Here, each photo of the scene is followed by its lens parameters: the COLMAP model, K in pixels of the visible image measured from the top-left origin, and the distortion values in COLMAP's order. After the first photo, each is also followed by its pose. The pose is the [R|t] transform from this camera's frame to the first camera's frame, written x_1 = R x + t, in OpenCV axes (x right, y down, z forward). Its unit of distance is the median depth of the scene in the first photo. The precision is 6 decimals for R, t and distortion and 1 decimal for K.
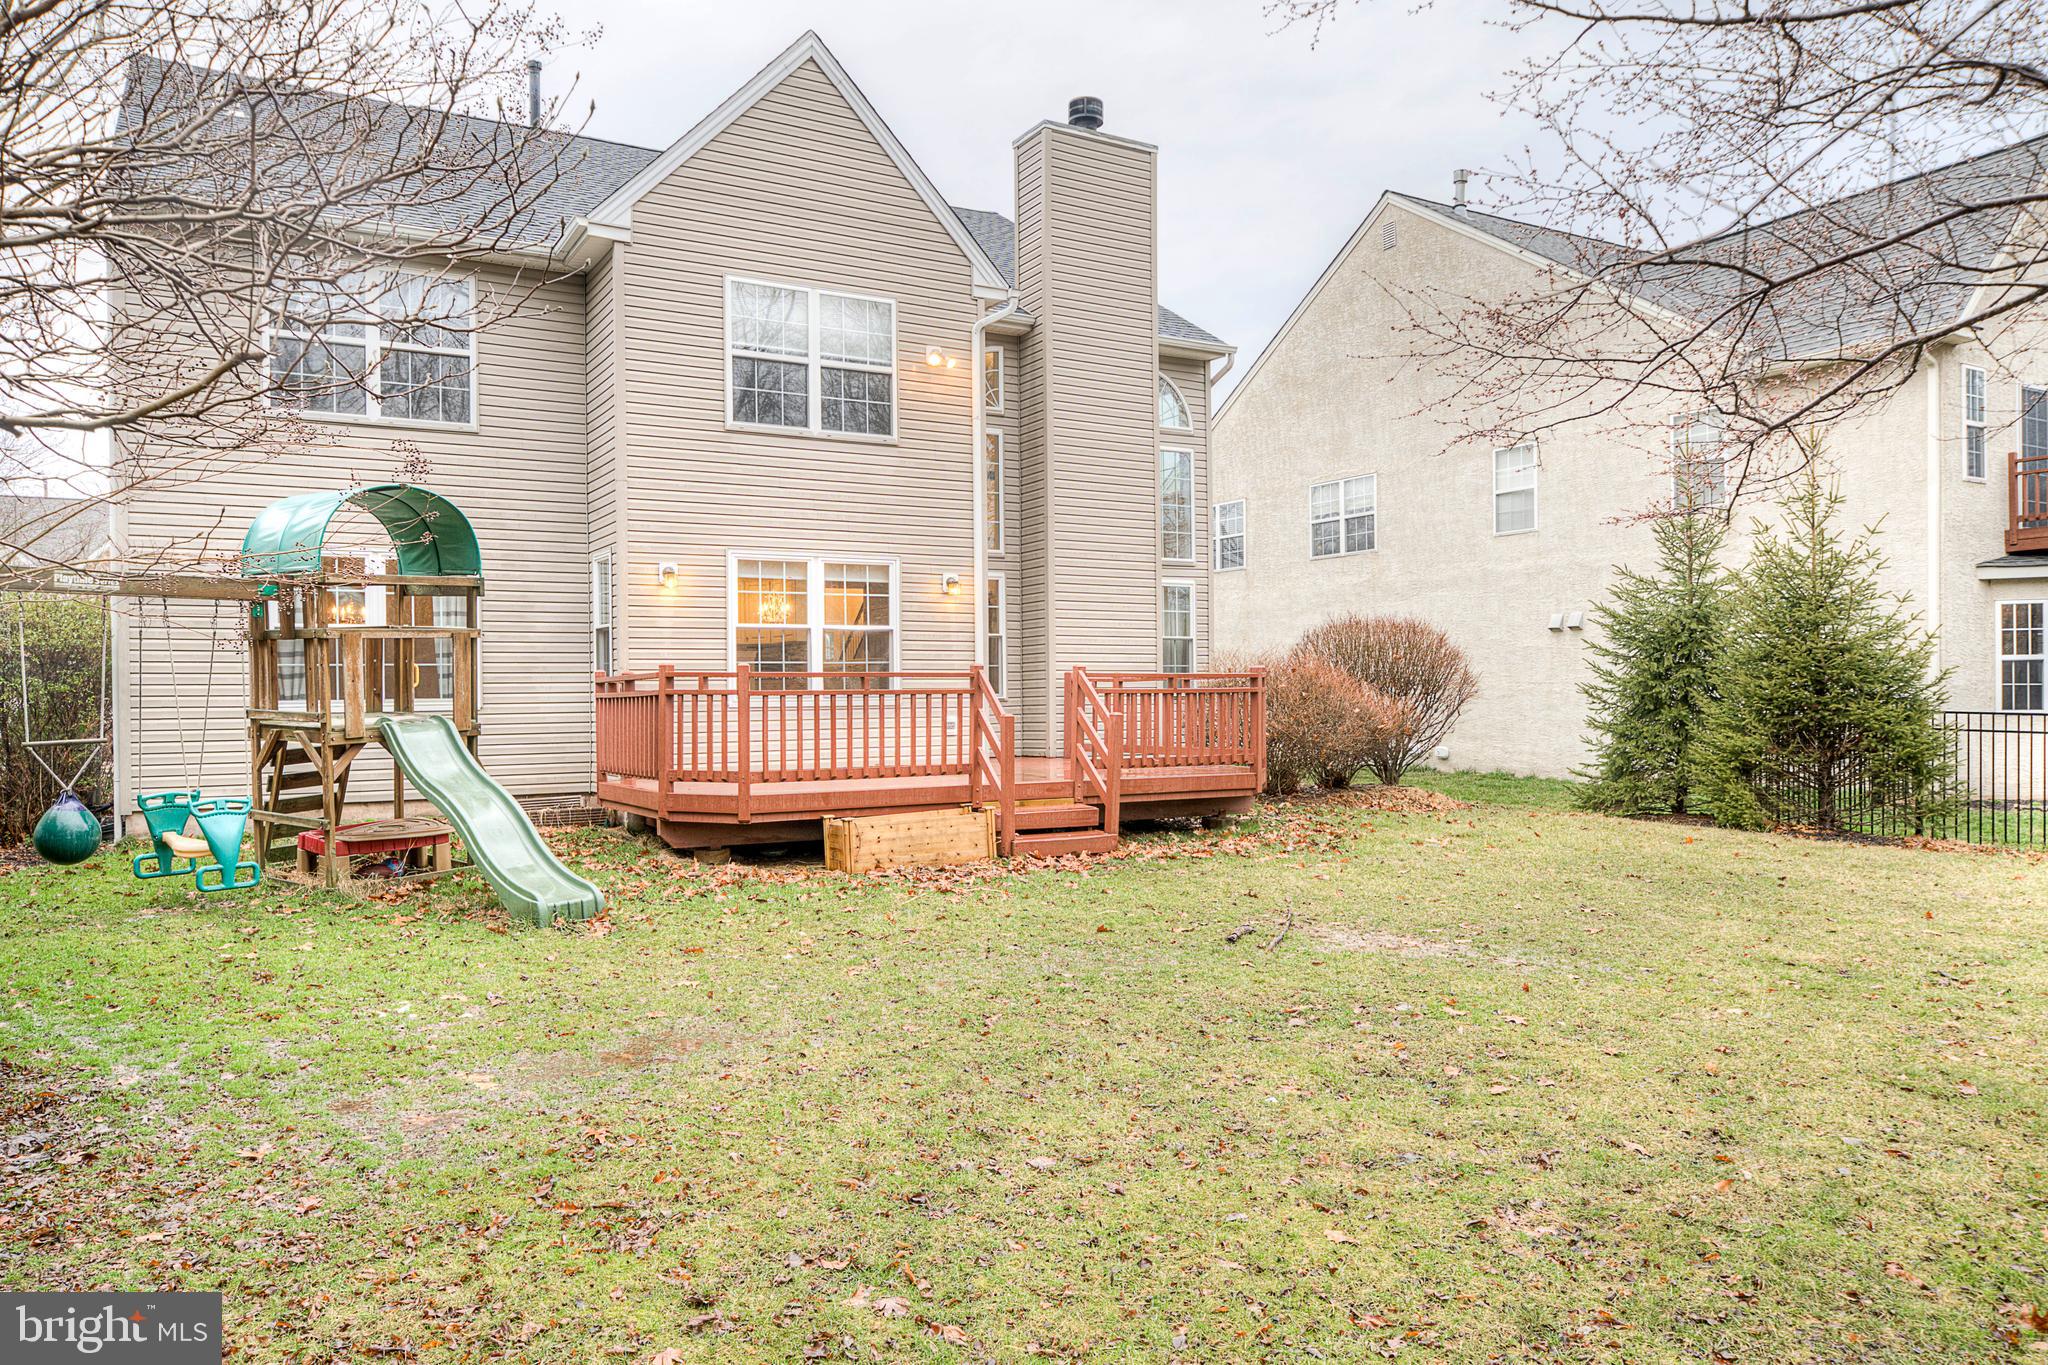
lens RADIAL K [[1454.1, 0, 1053.0], [0, 1454.1, 700.1], [0, 0, 1]] dist [0.018145, -0.009402]
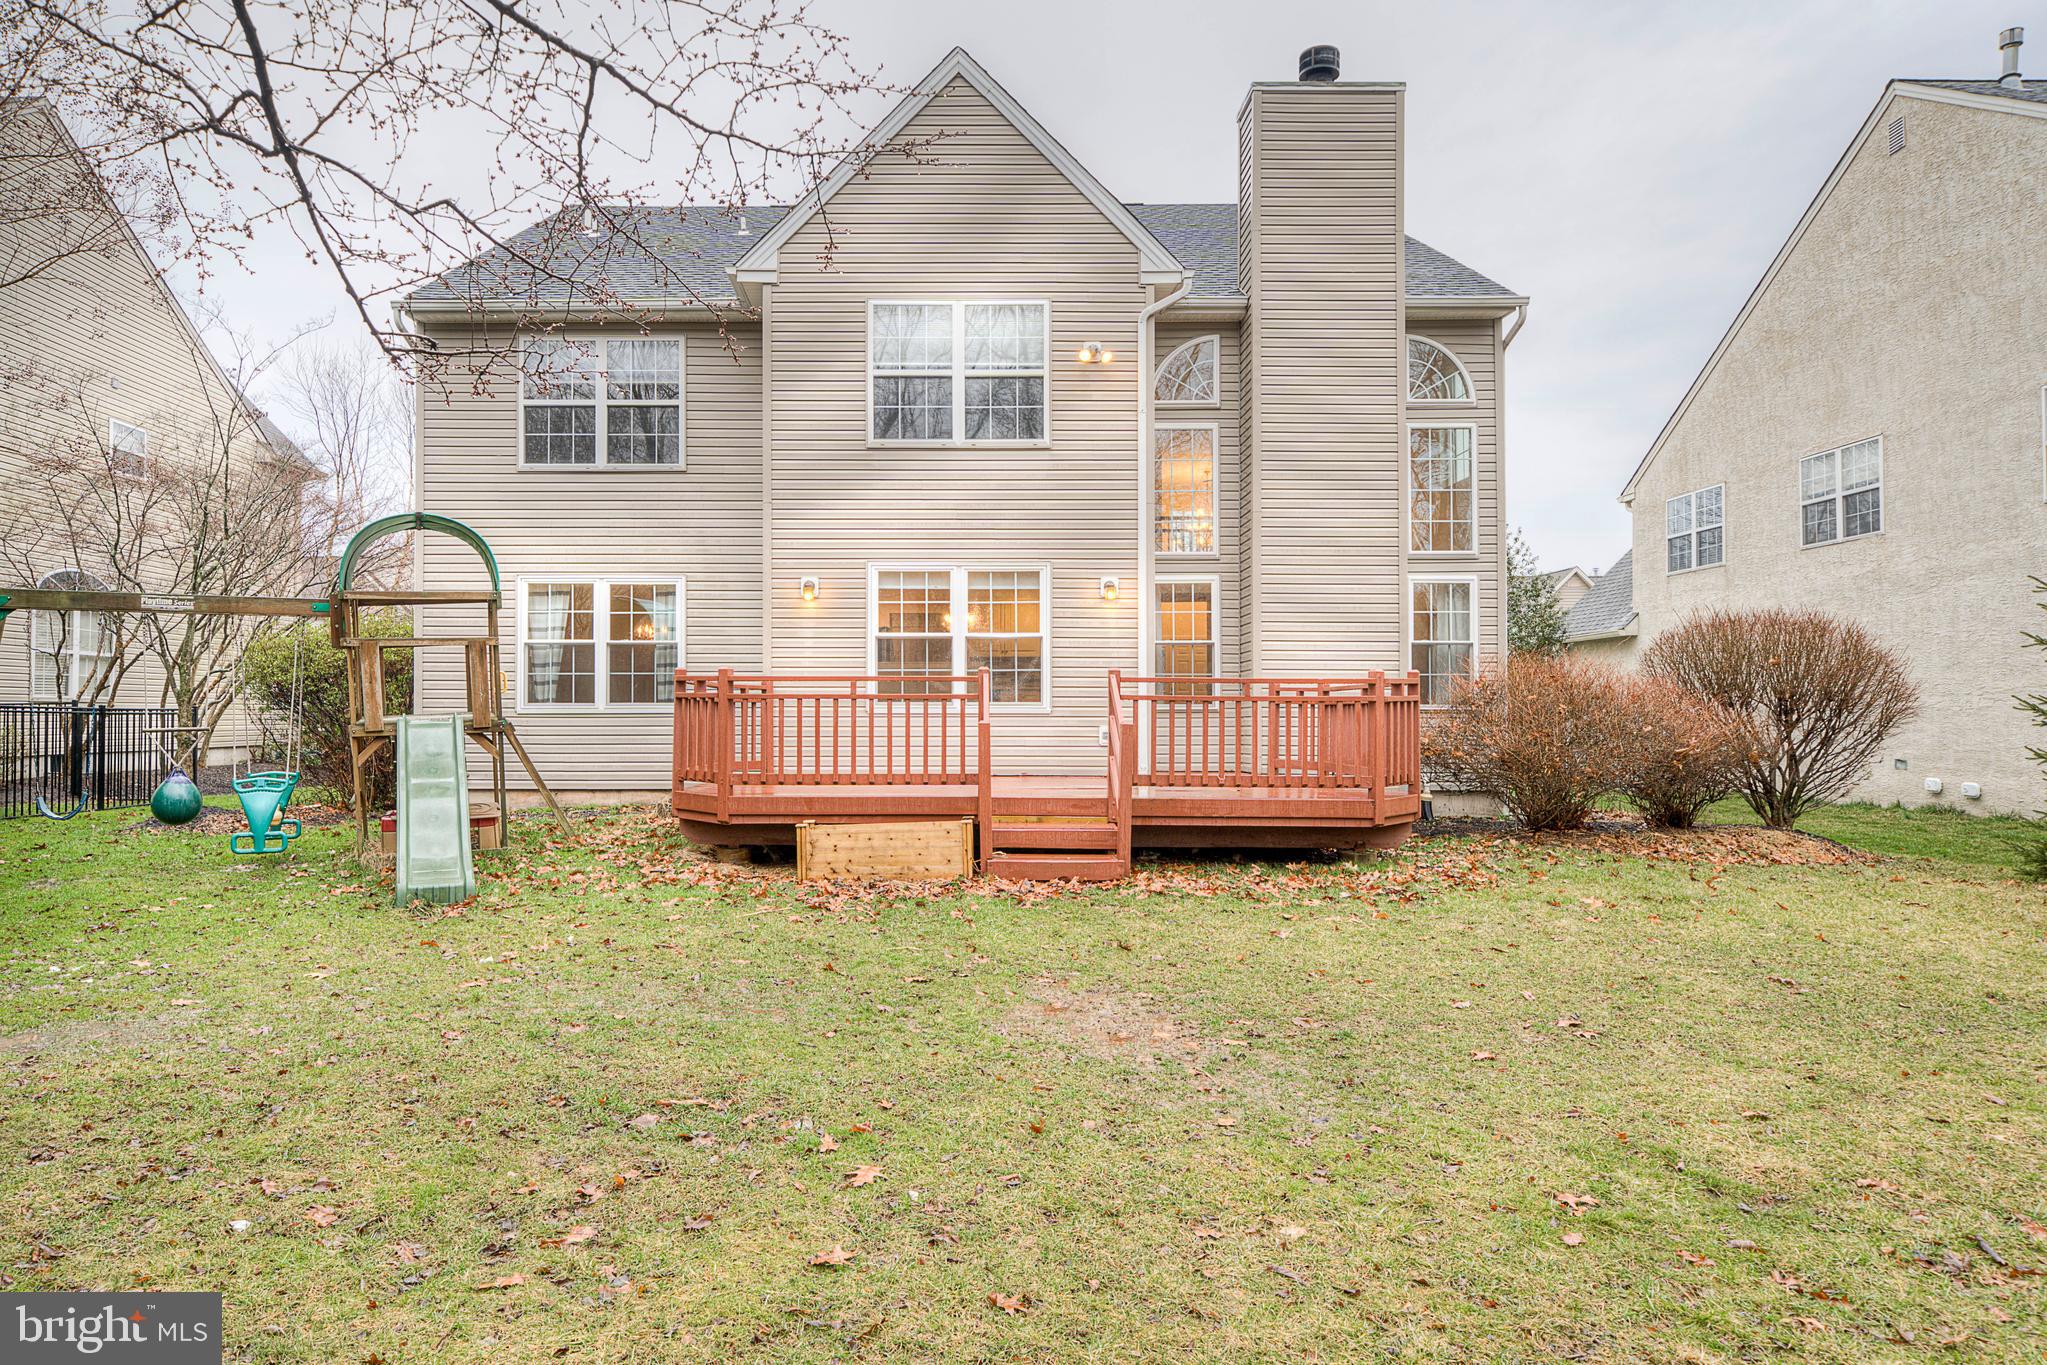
lens RADIAL K [[1283.6, 0, 1029.6], [0, 1283.6, 693.7], [0, 0, 1]] dist [0.035537, -0.032820]
pose [[0.848803, -0.000376, -0.528709, 0.323289], [-0.011180, 0.999763, -0.018660, 0.005920], [0.528591, 0.021750, 0.848598, 0.252538]]
